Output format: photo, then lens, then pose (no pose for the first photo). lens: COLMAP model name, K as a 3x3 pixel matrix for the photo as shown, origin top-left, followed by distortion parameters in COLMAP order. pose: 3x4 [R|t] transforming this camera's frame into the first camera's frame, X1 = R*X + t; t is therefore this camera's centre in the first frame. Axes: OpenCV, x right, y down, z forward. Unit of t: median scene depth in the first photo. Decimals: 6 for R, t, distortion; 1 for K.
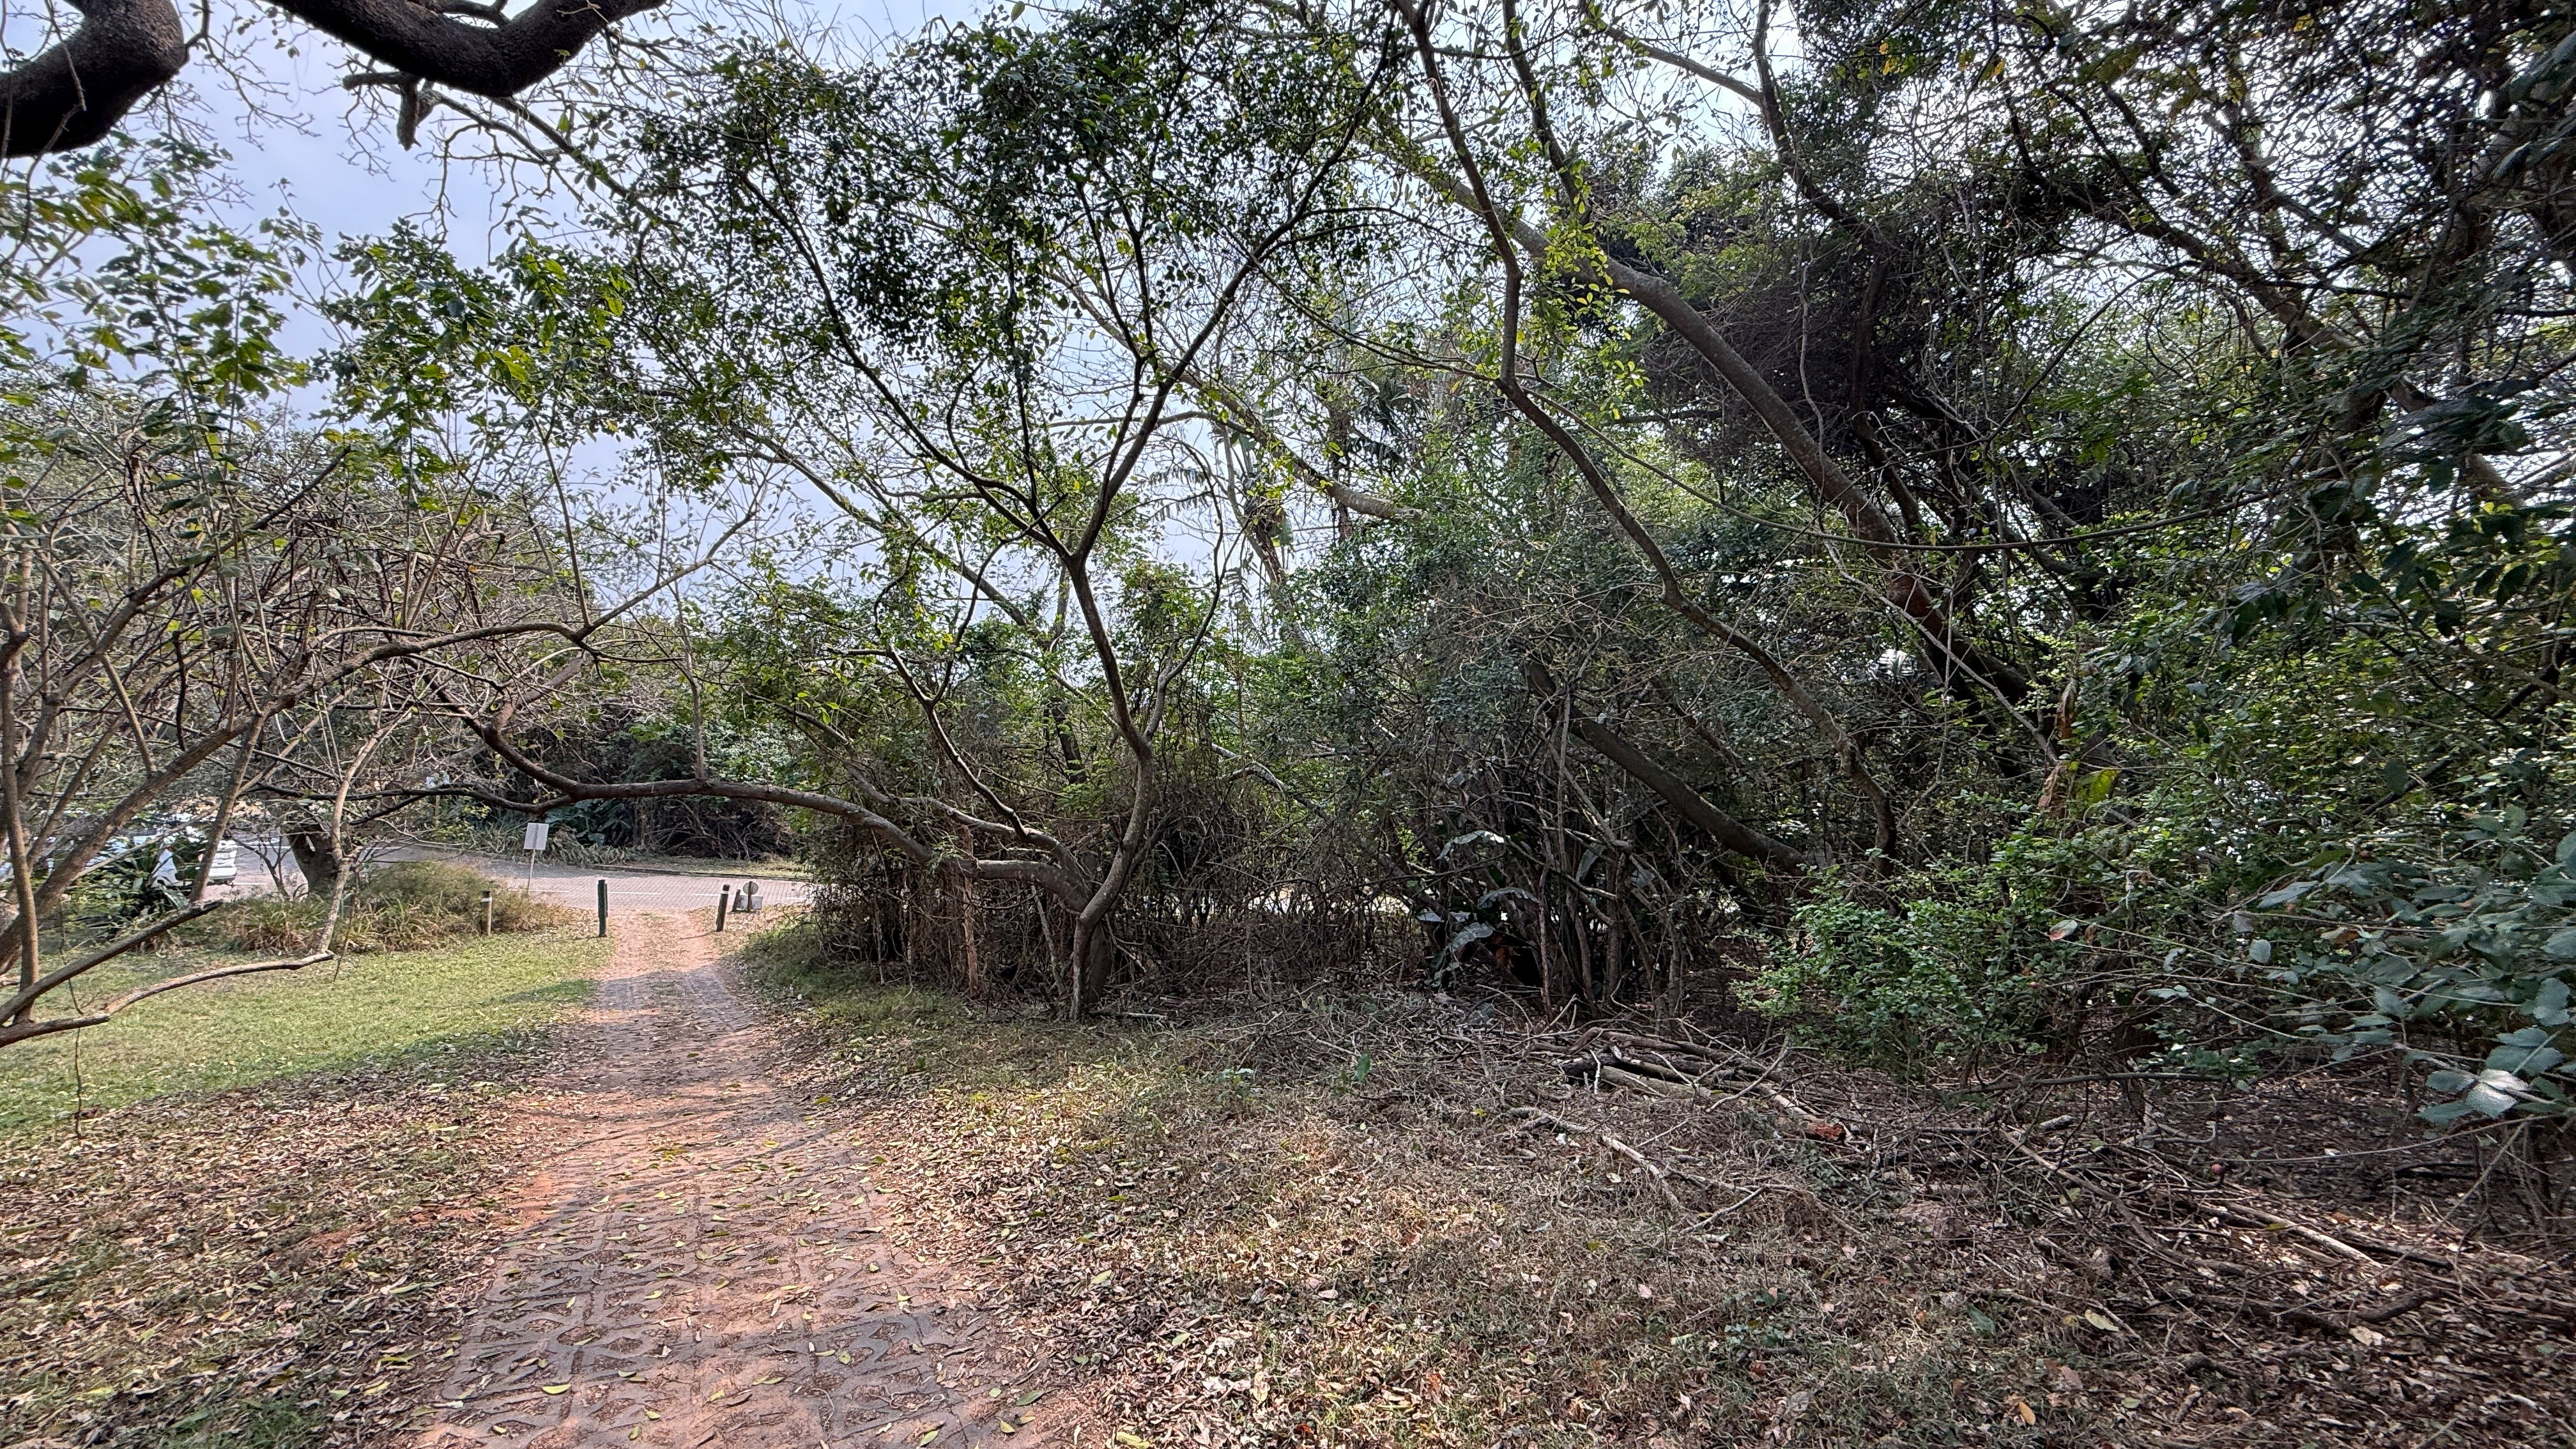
lens RADIAL K [[1023.5, 0, 1285.0], [0, 1023.5, 724.9], [0, 0, 1]] dist [-0.001844, 0.000356]
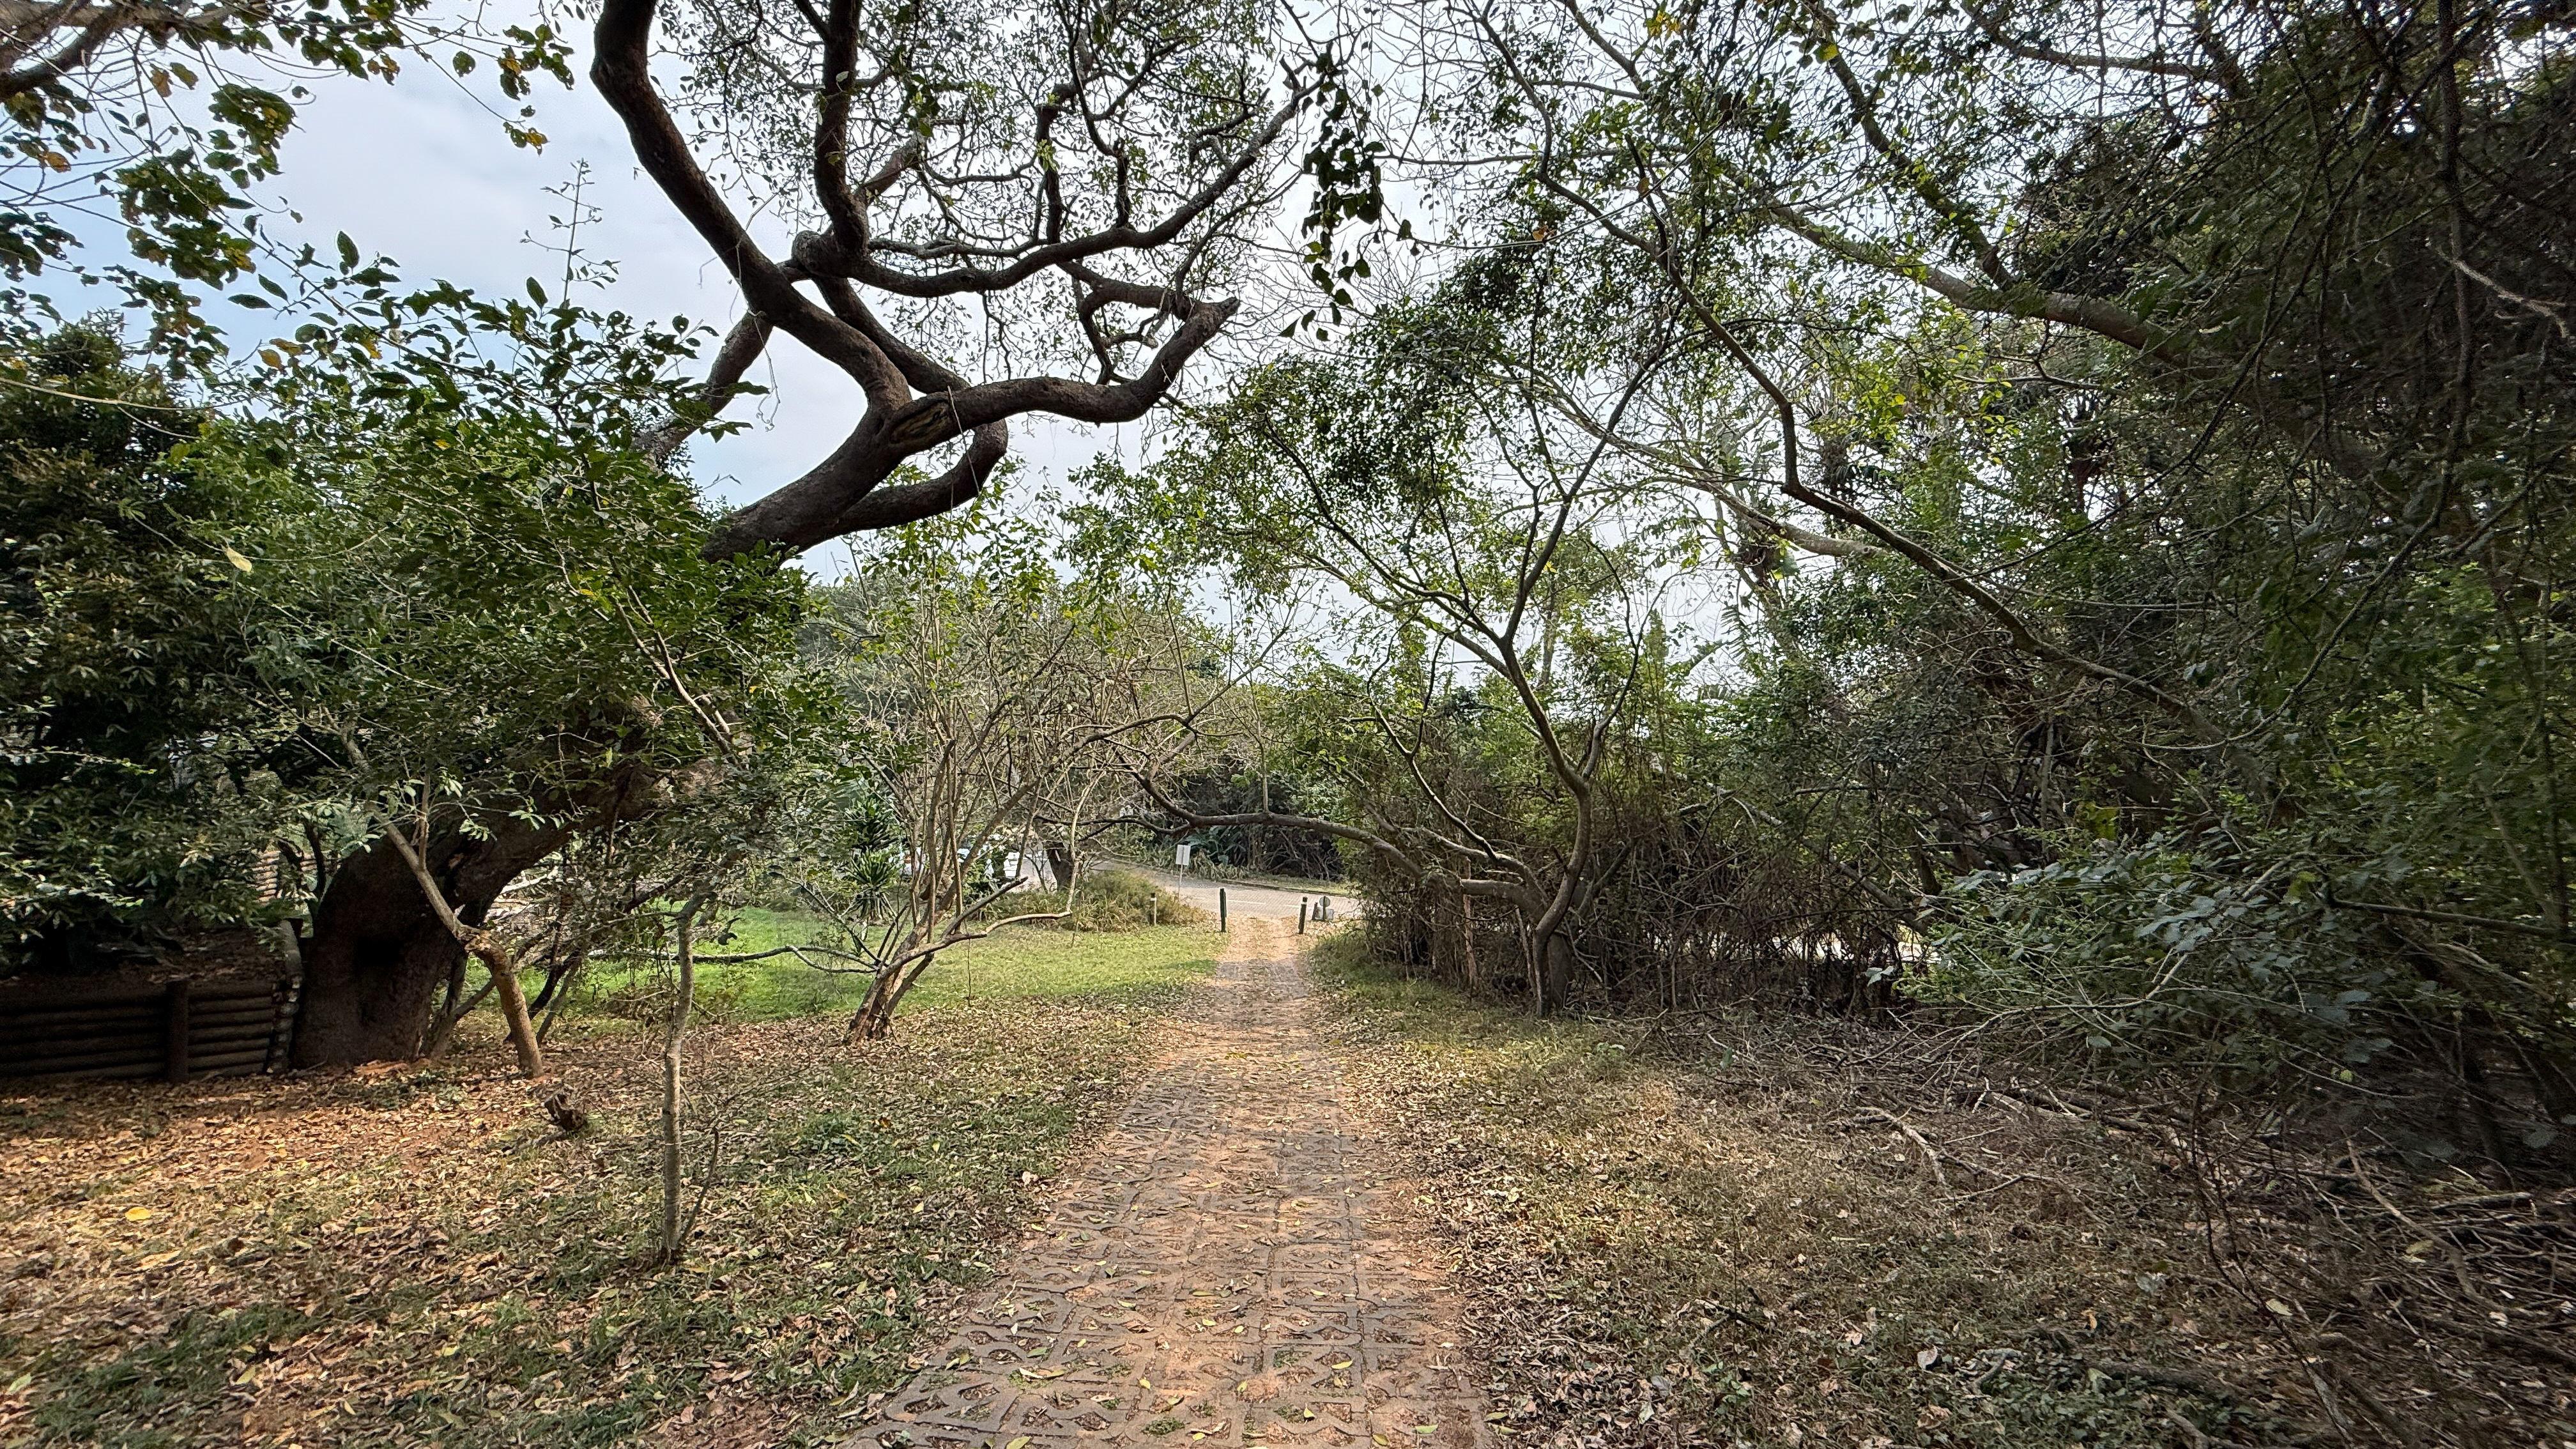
lens RADIAL K [[1023.5, 0, 1291.8], [0, 1023.5, 727.5], [0, 0, 1]] dist [-0.001844, 0.000356]
pose [[0.860478, -0.038876, -0.508002, 0.234199], [0.022670, 0.999019, -0.038052, -0.013208], [0.508982, 0.021227, 0.860515, -0.257233]]
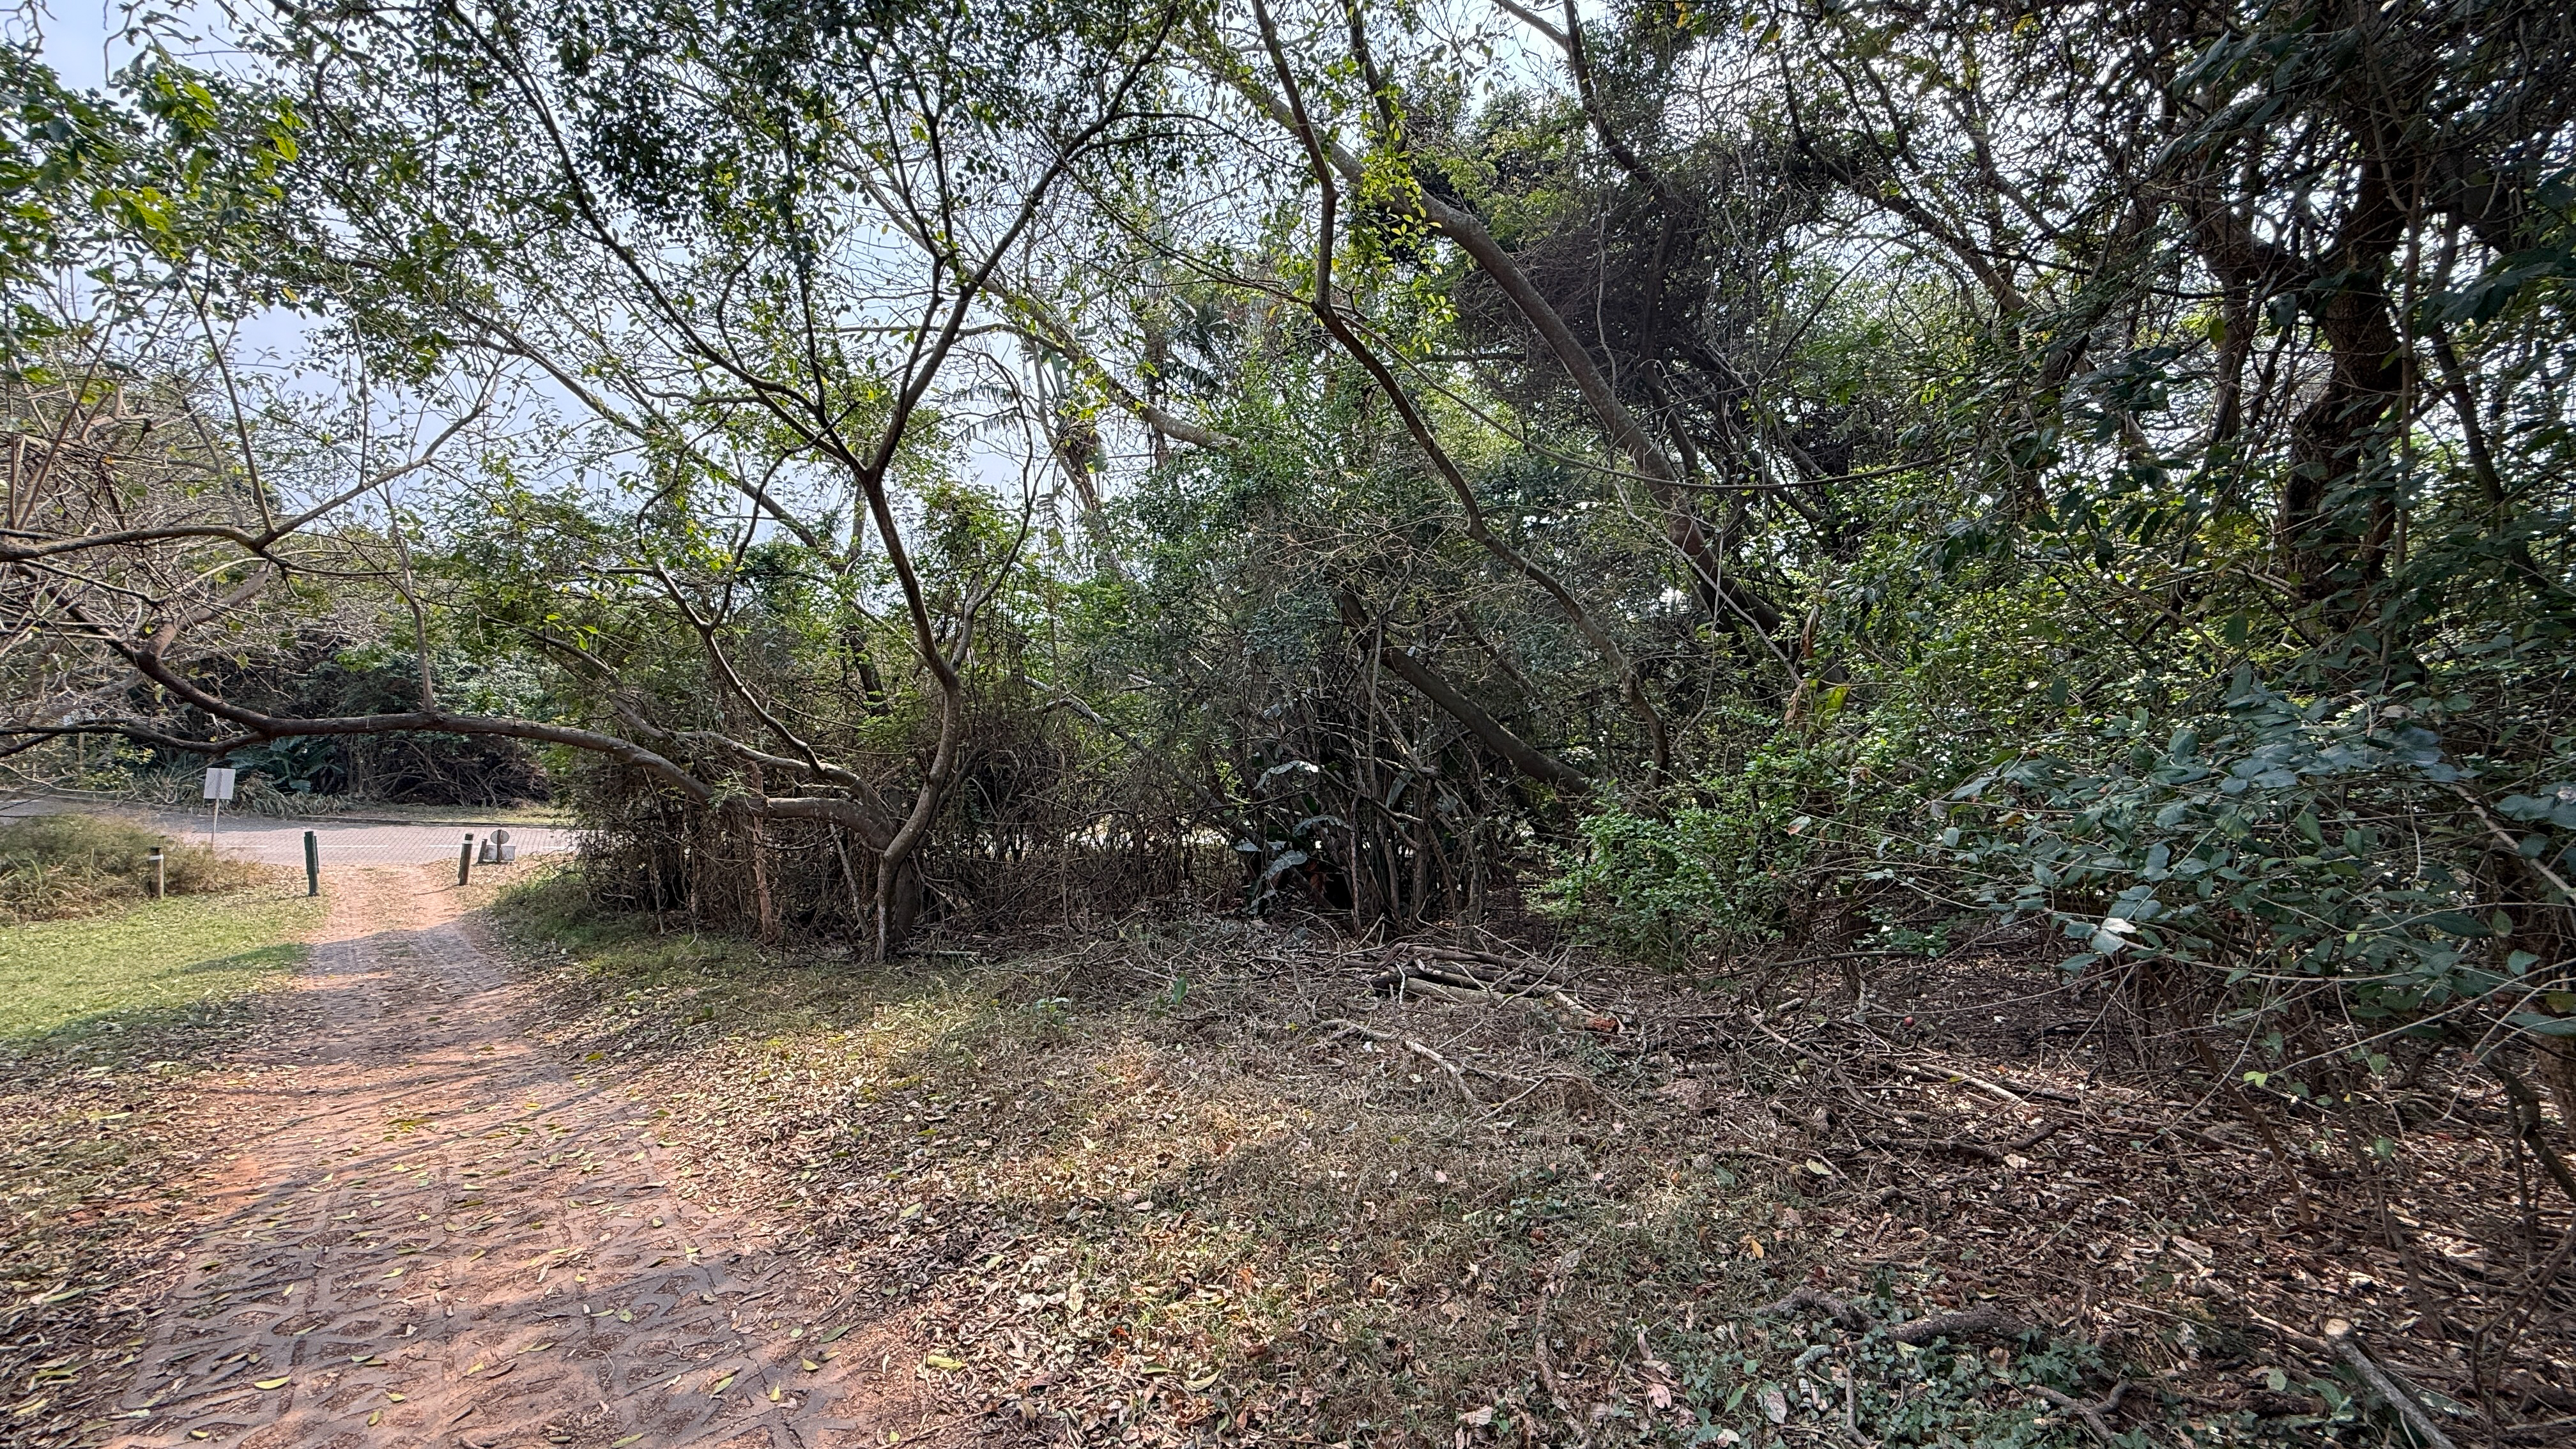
lens RADIAL K [[1023.5, 0, 1285.4], [0, 1023.5, 725.2], [0, 0, 1]] dist [-0.001844, 0.000356]
pose [[0.984475, -0.006571, 0.175401, 0.003215], [-0.004378, 0.998069, 0.061962, 0.007713], [-0.175469, -0.061768, 0.982545, 0.000821]]
